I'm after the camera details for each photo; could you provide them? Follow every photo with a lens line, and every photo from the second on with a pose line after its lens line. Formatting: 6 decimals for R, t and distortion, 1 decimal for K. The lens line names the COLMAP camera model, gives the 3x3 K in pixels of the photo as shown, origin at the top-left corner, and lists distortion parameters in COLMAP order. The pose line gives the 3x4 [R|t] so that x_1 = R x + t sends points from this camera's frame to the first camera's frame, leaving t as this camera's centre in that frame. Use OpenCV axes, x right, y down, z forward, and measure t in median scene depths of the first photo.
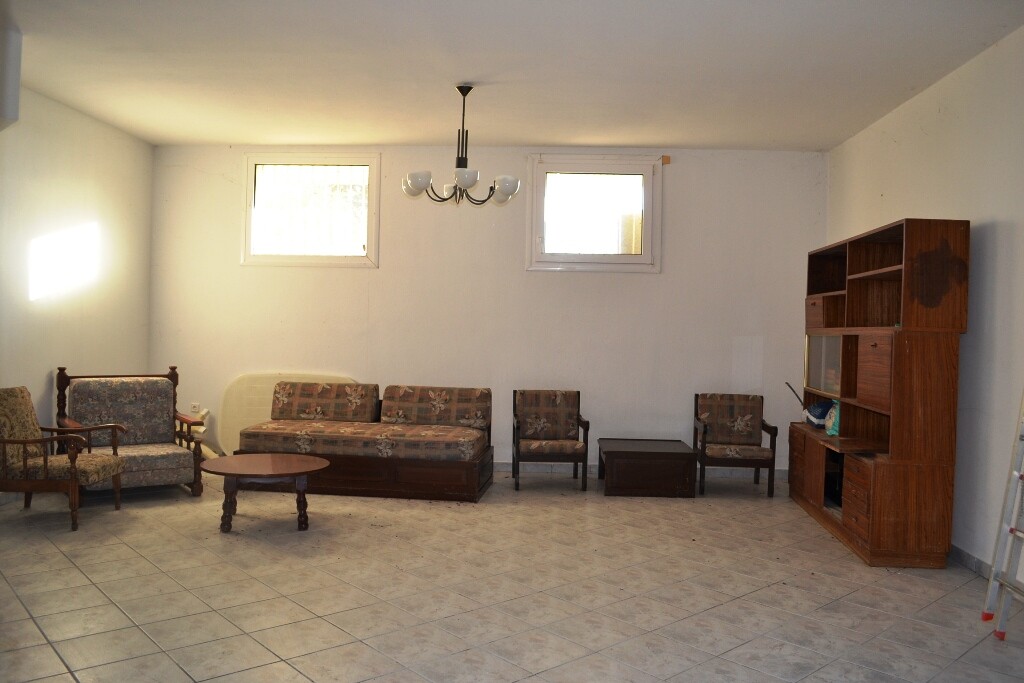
lens RADIAL K [[799.9, 0, 512.0], [0, 799.9, 341.5], [0, 0, 1]] dist [-0.107798, -0.000941]
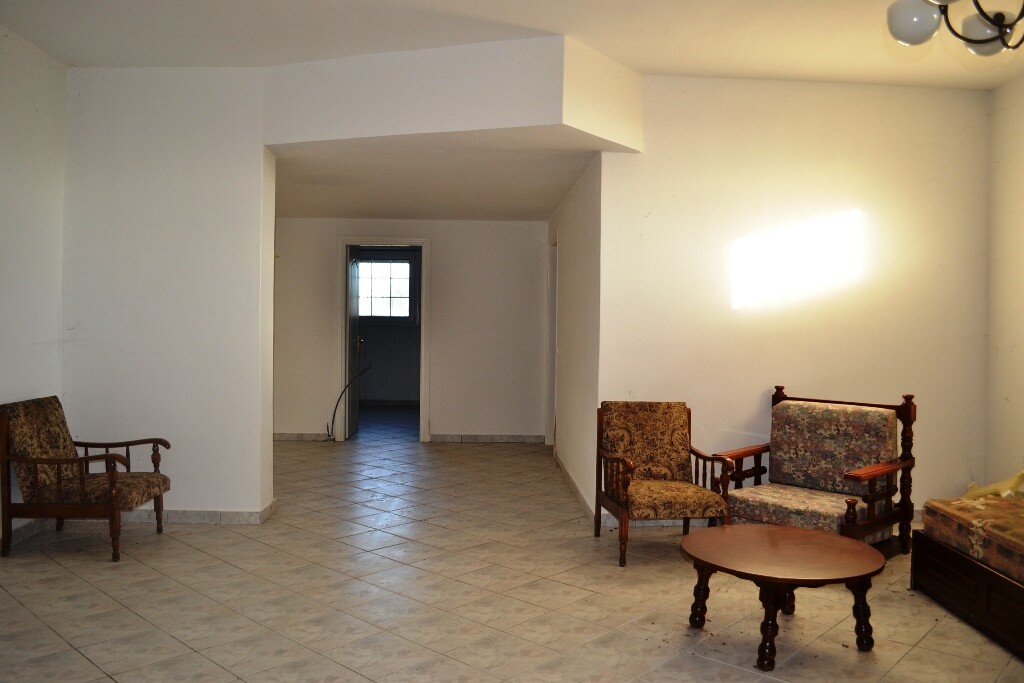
lens RADIAL K [[799.9, 0, 512.0], [0, 799.9, 341.5], [0, 0, 1]] dist [-0.107798, -0.000941]
pose [[0.091900, 0.002457, -0.995765, 0.257177], [-0.029032, 0.999578, -0.000213, -0.006771], [0.995345, 0.028929, 0.091932, 0.617041]]
